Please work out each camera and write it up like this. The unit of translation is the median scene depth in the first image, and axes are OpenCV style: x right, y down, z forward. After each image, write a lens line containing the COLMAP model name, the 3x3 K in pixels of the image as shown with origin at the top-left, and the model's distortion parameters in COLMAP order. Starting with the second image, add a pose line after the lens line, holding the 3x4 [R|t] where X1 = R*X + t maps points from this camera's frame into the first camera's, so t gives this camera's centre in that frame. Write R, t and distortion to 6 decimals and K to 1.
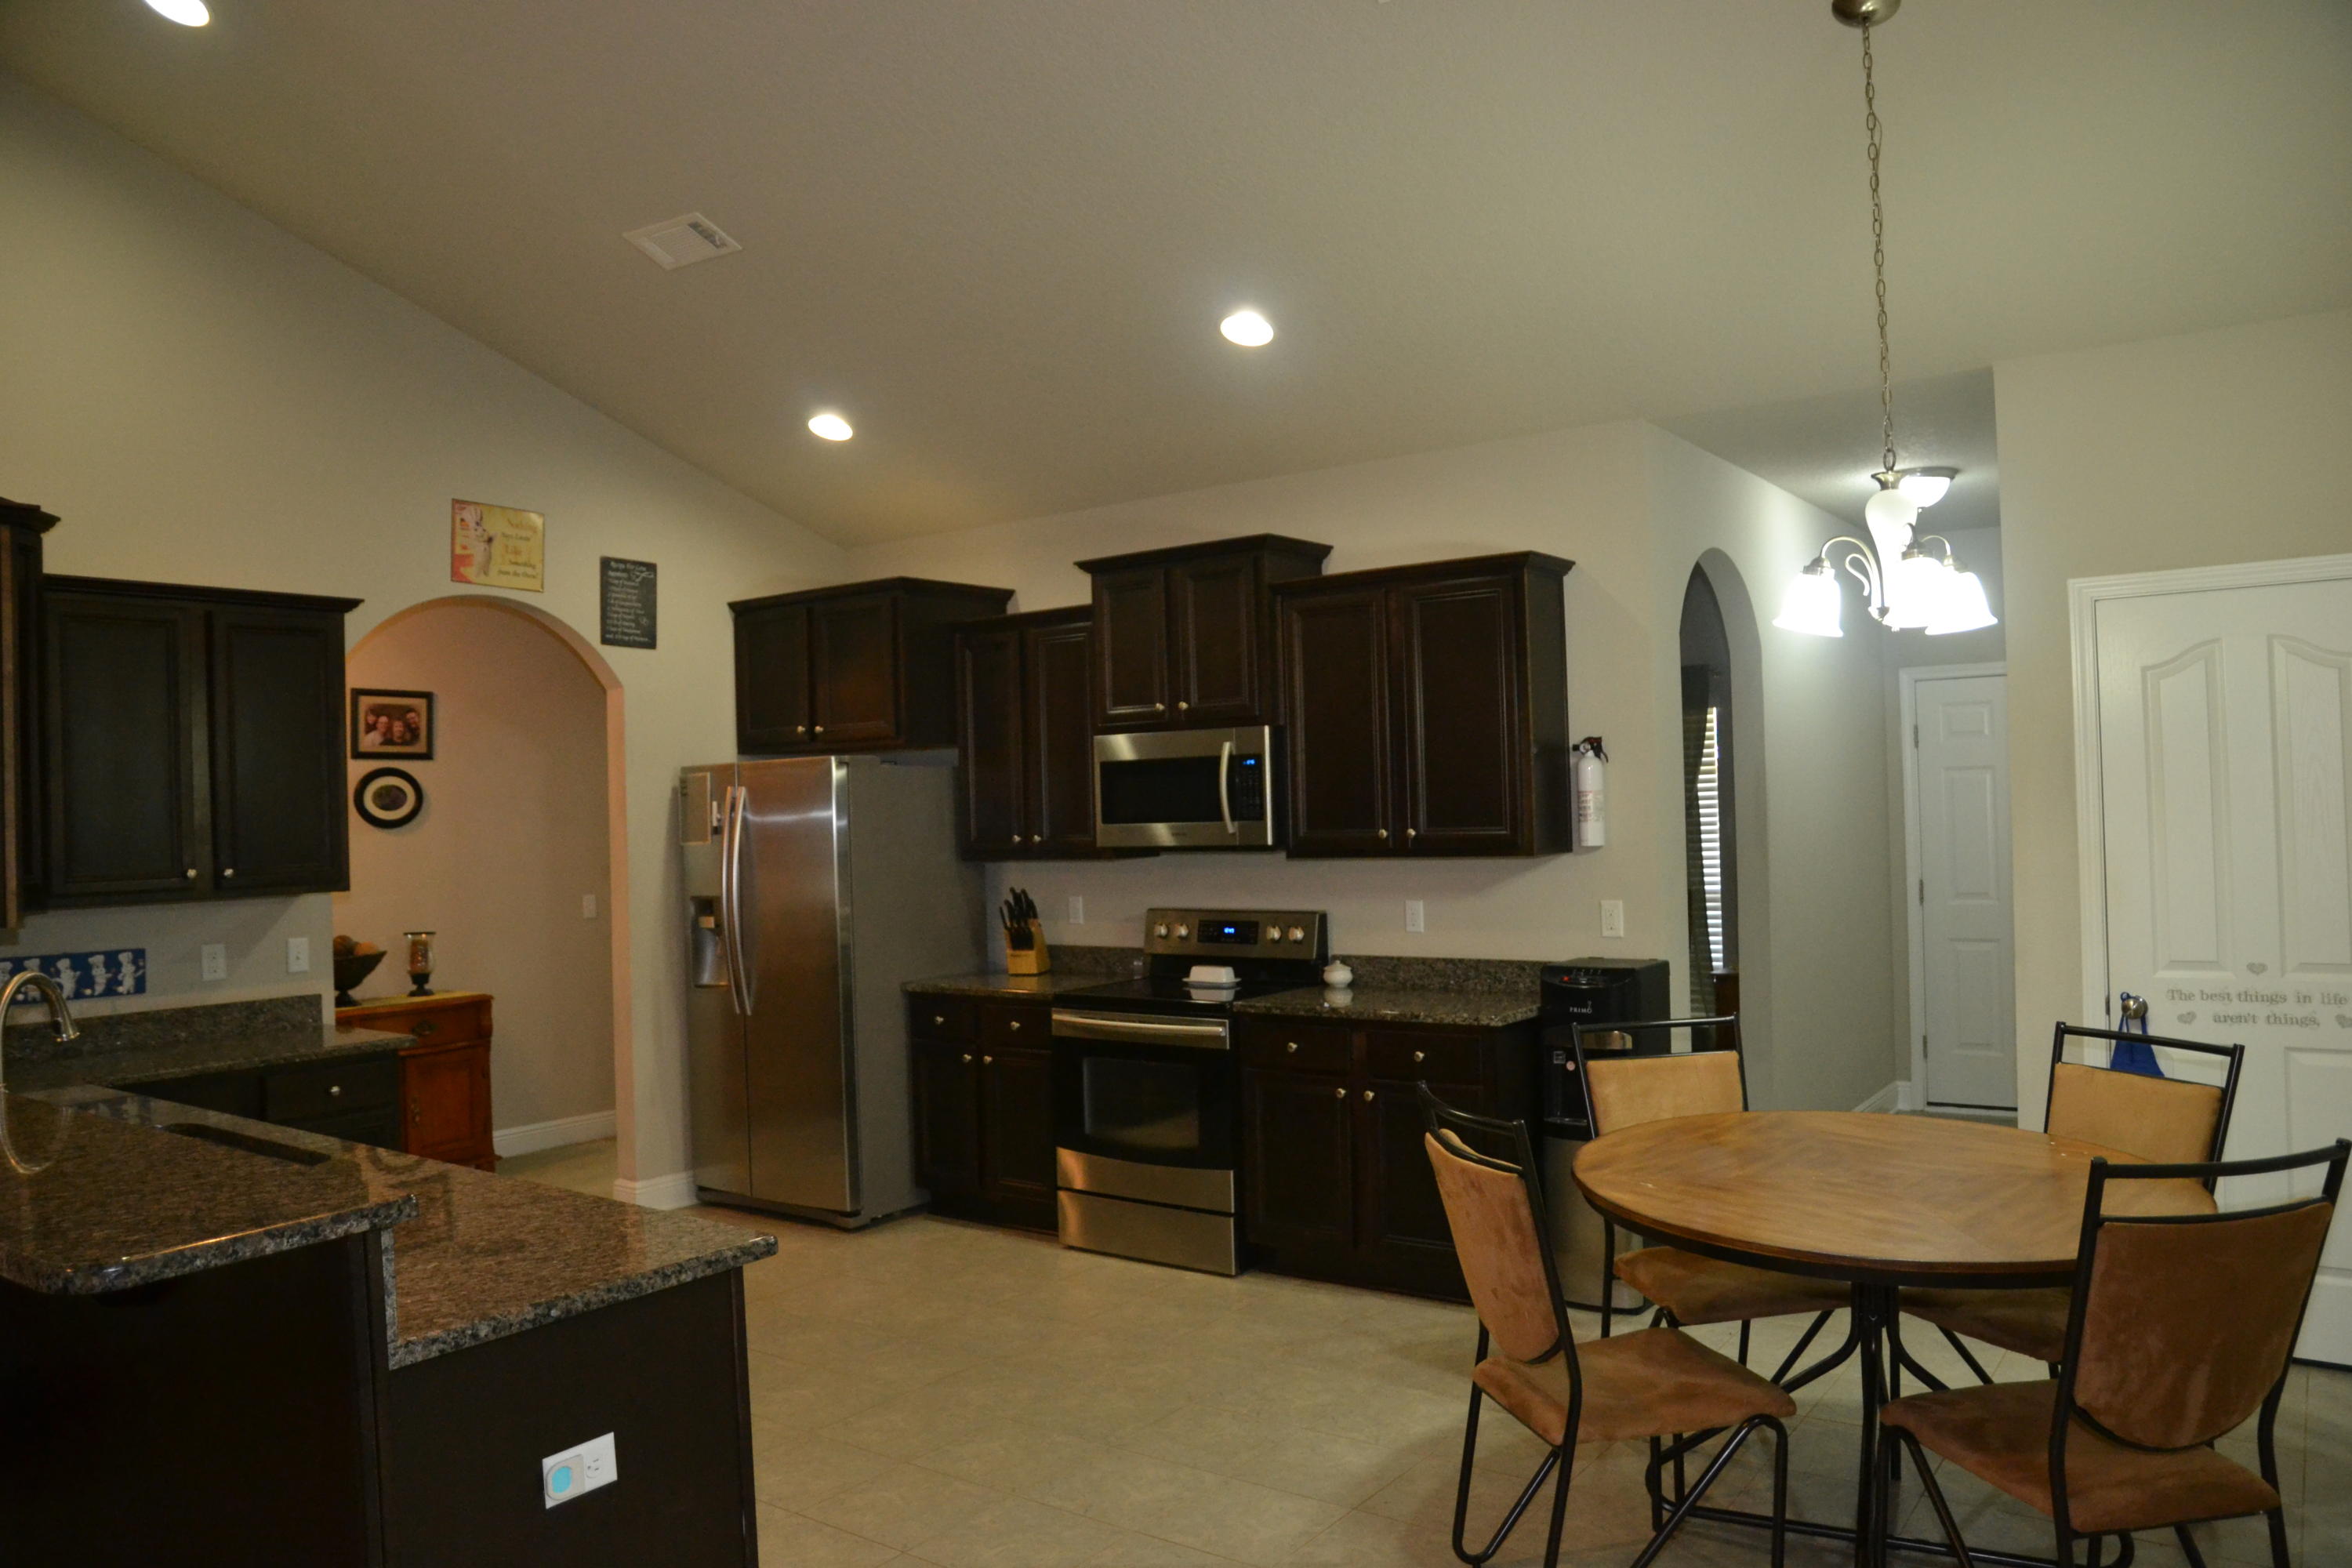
lens RADIAL K [[1665.1, 0, 1169.8], [0, 1665.1, 788.4], [0, 0, 1]] dist [-0.123666, 0.100764]
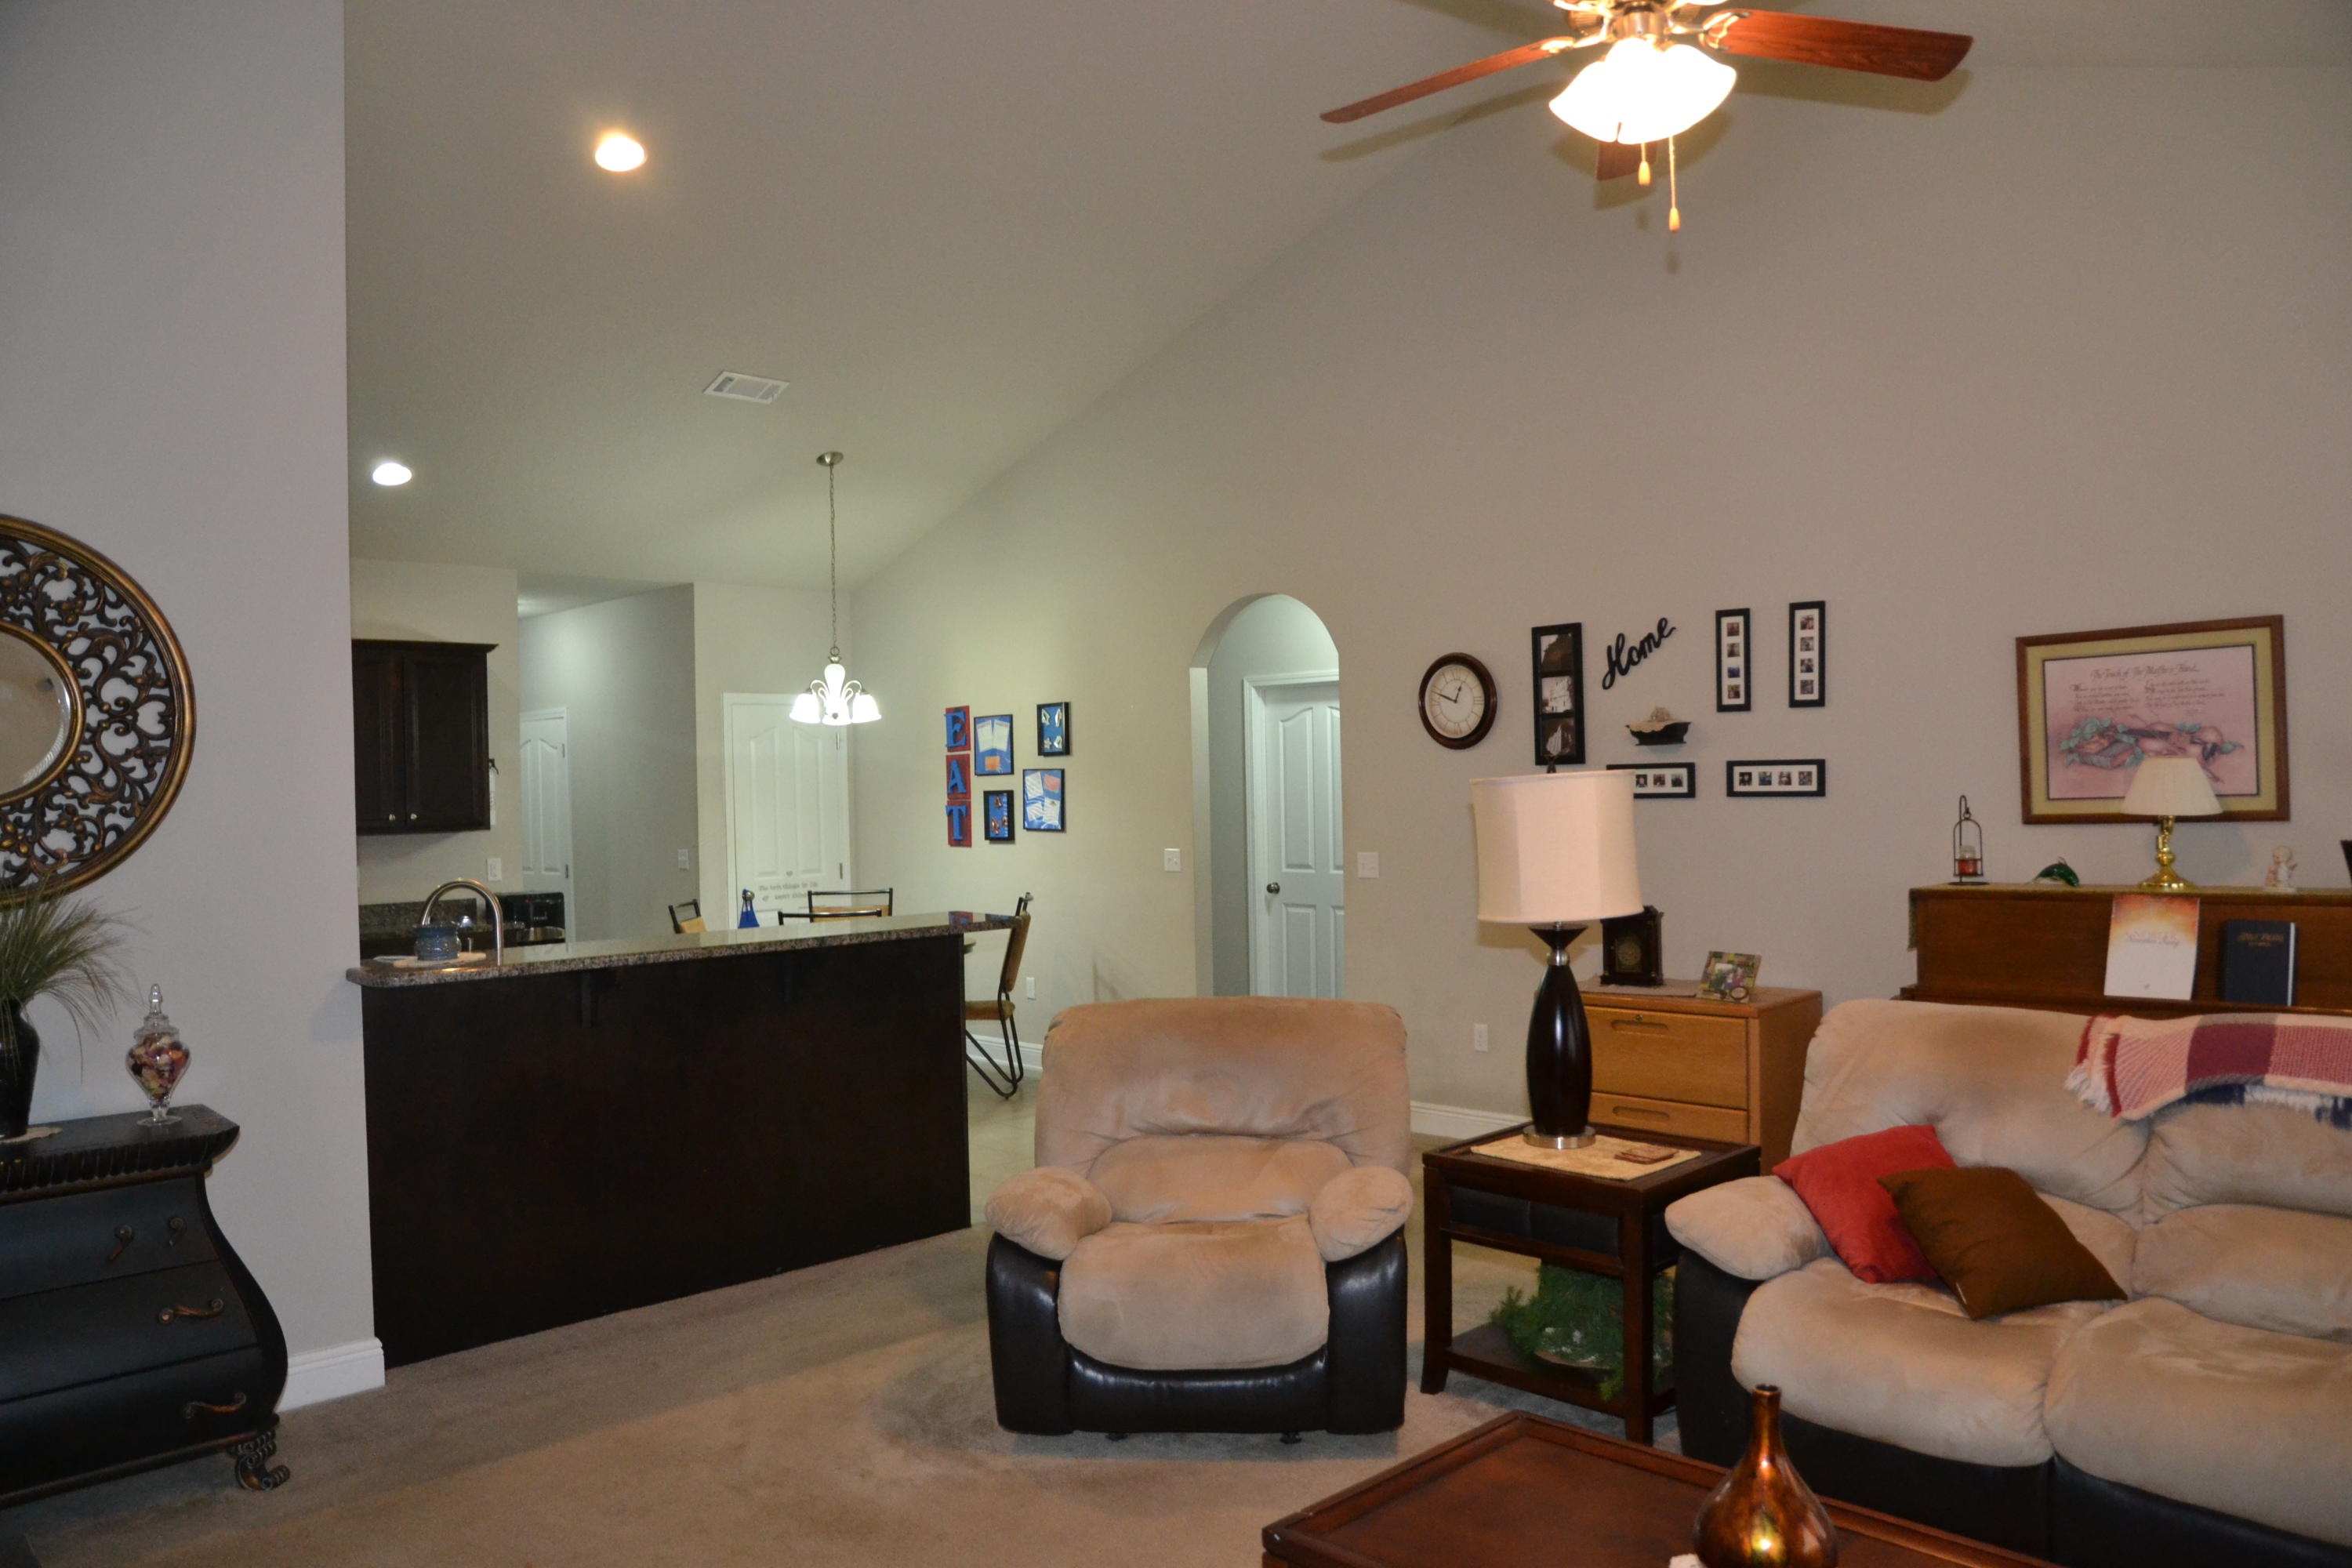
lens RADIAL K [[1665.1, 0, 1169.8], [0, 1665.1, 788.4], [0, 0, 1]] dist [-0.123666, 0.100764]
pose [[0.158481, 0.024099, 0.987068, -1.150670], [0.005643, 0.999664, -0.025312, 0.040076], [-0.987346, 0.009581, 0.158291, 0.072305]]
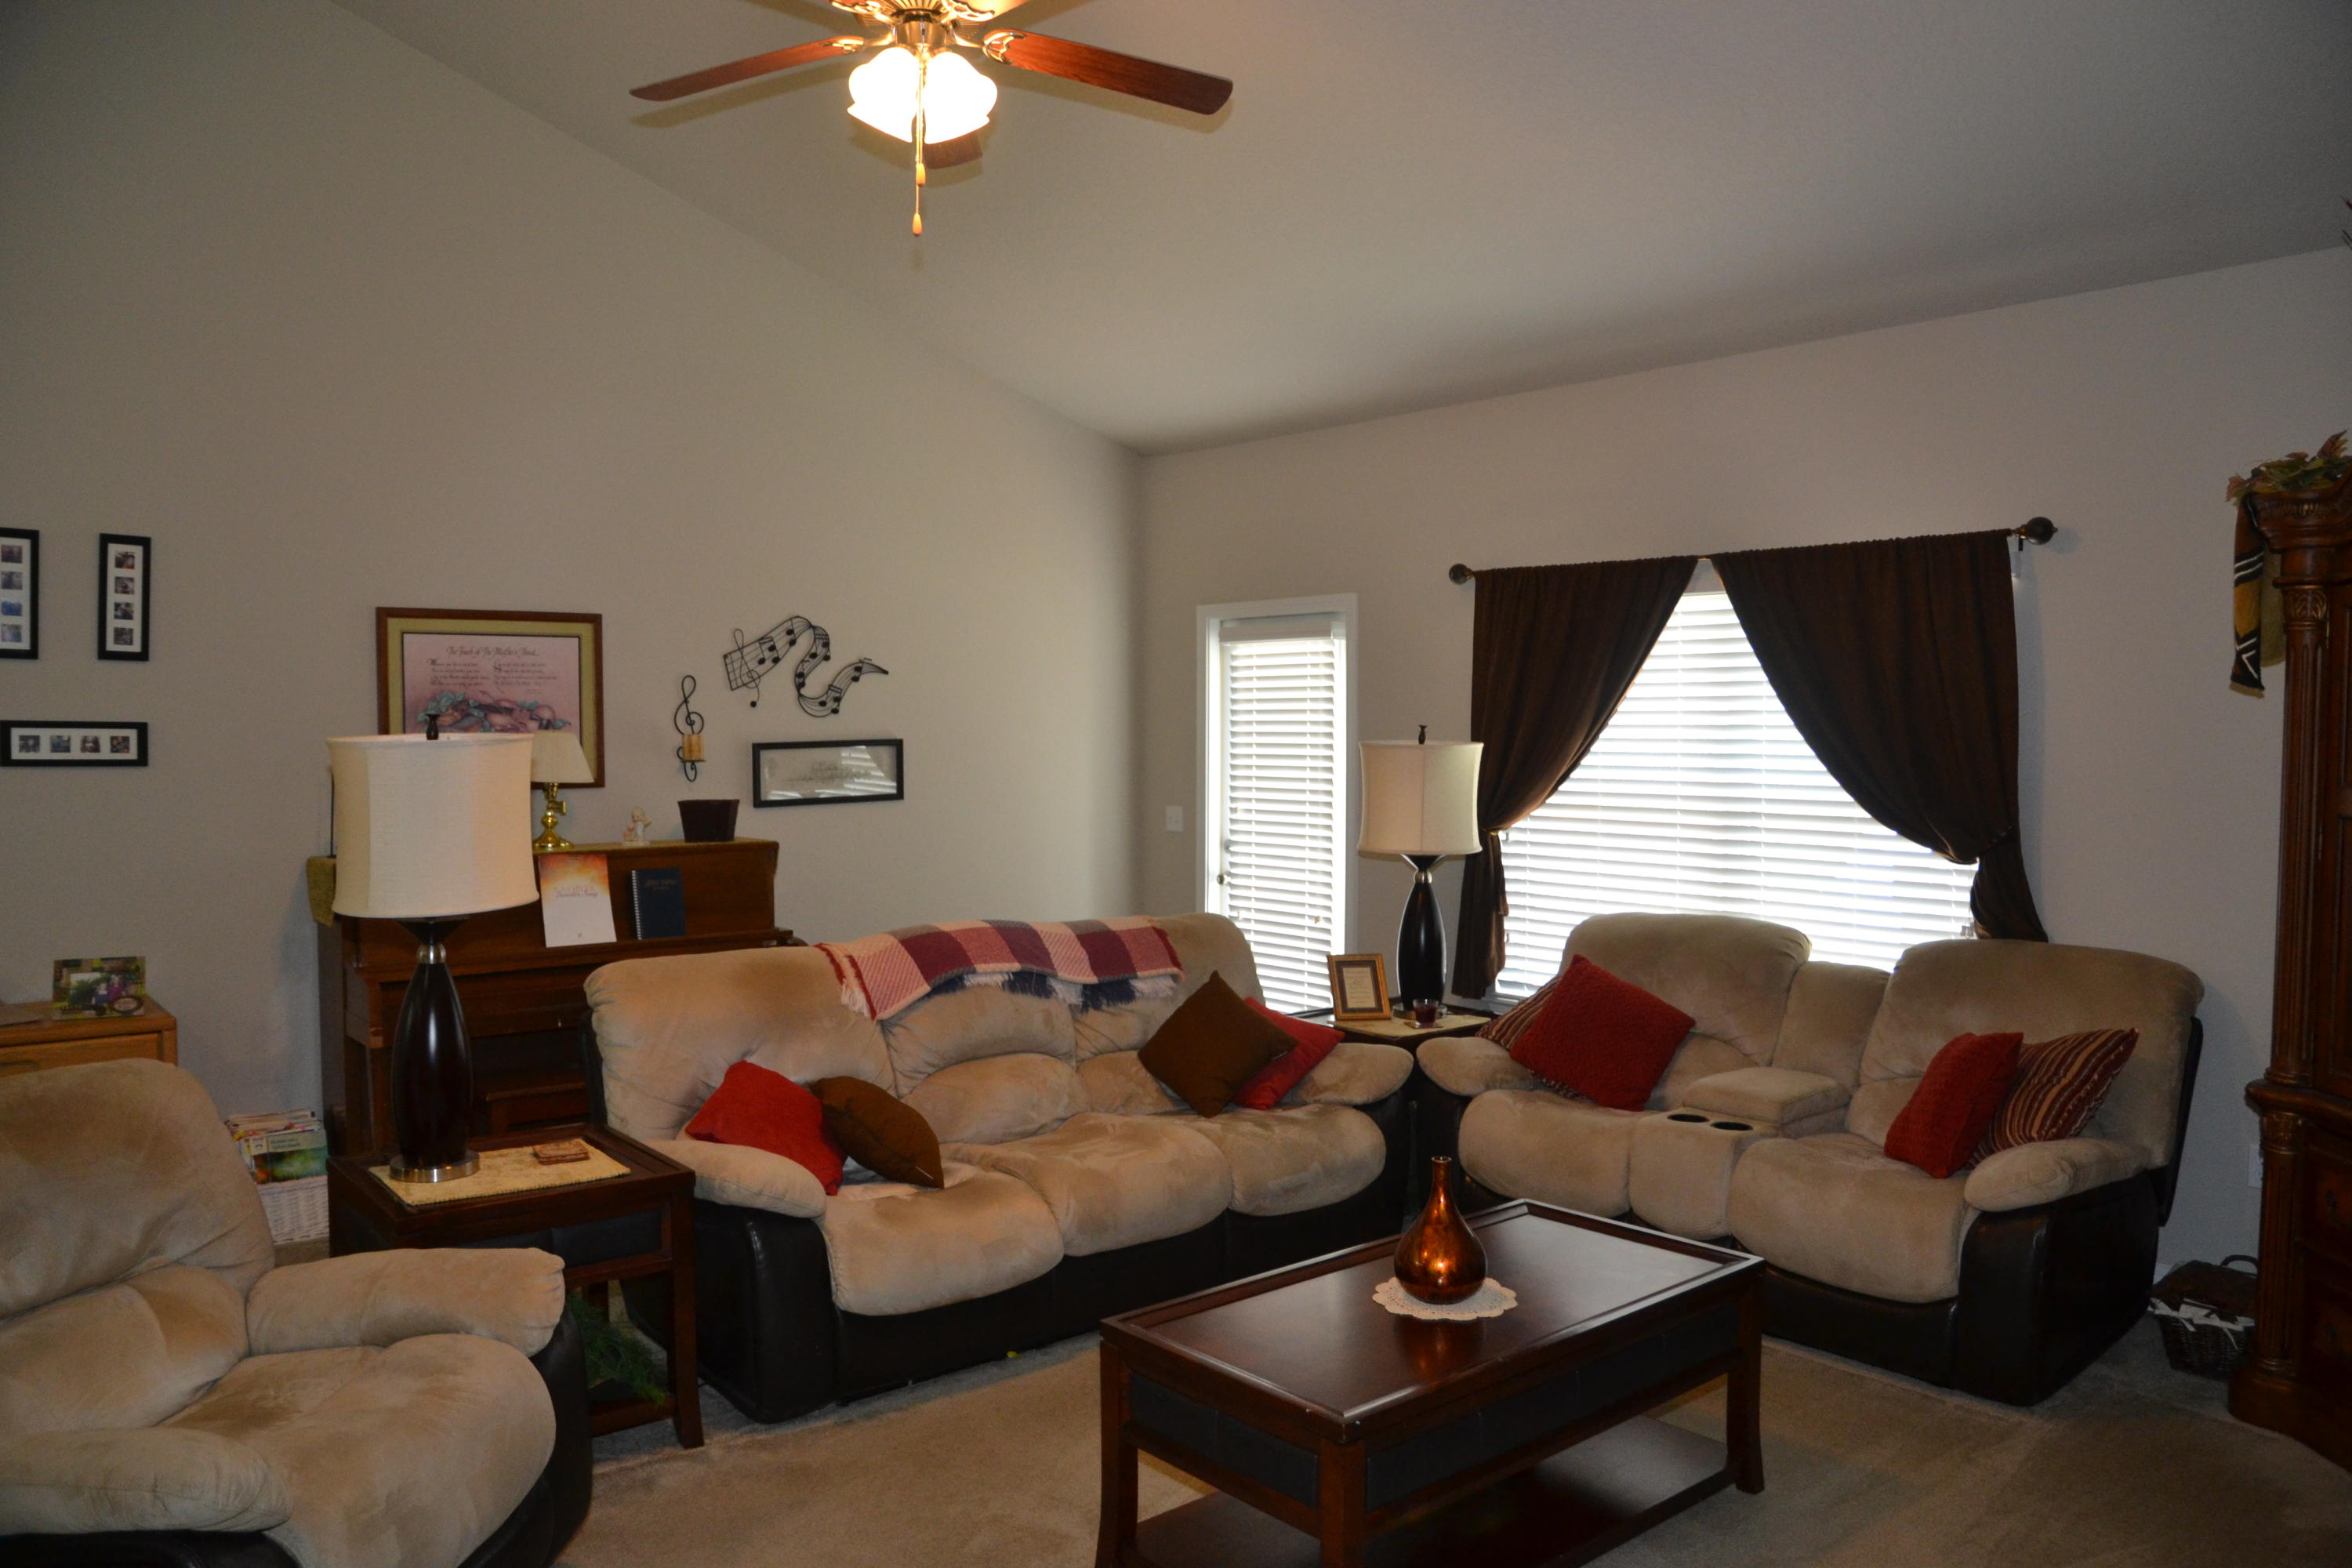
lens RADIAL K [[1665.1, 0, 1169.8], [0, 1665.1, 788.4], [0, 0, 1]] dist [-0.123666, 0.100764]
pose [[-0.976568, 0.017219, 0.214521, -0.797252], [0.021007, 0.999661, 0.015388, 0.031767], [-0.214184, 0.019534, -0.976598, 0.553956]]
